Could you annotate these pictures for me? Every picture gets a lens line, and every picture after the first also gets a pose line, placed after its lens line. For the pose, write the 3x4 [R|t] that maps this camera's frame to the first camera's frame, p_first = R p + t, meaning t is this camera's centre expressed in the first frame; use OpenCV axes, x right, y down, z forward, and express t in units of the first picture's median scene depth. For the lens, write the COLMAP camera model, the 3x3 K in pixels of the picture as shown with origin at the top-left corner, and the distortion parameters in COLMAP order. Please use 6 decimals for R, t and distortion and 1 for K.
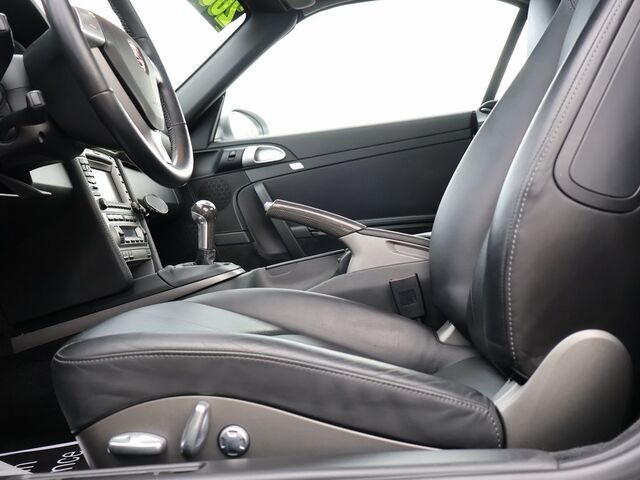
lens RADIAL K [[617.8, 0, 320.7], [0, 617.8, 251.0], [0, 0, 1]] dist [0.005798, -0.005363]
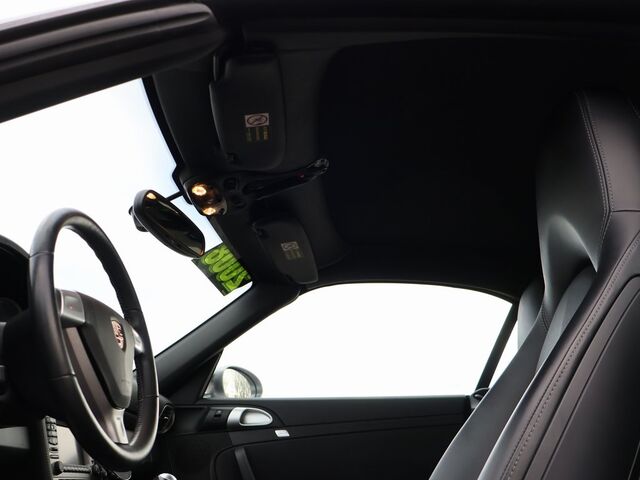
lens RADIAL K [[617.8, 0, 320.7], [0, 617.8, 251.0], [0, 0, 1]] dist [0.005798, -0.005363]
pose [[0.993999, 0.103265, -0.036077, 0.026943], [-0.109187, 0.916827, -0.384065, -0.035034], [-0.006584, 0.385700, 0.922601, -0.002389]]
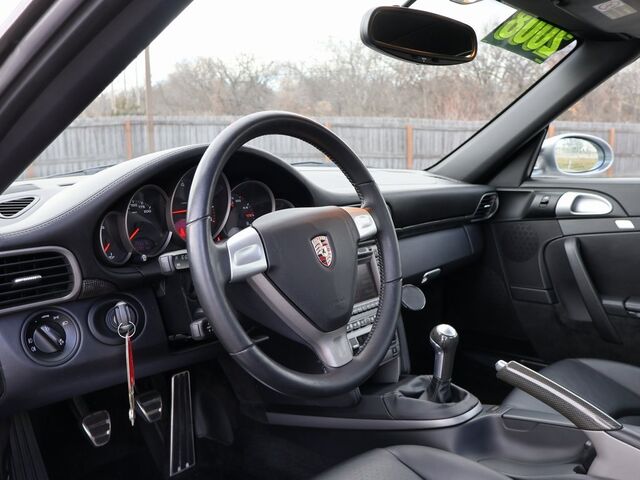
lens RADIAL K [[617.8, 0, 320.7], [0, 617.8, 251.0], [0, 0, 1]] dist [0.005798, -0.005363]
pose [[0.804881, 0.167573, -0.569286, 0.107639], [-0.067167, 0.978863, 0.193171, -0.235813], [0.589624, -0.117243, 0.799123, 0.125292]]
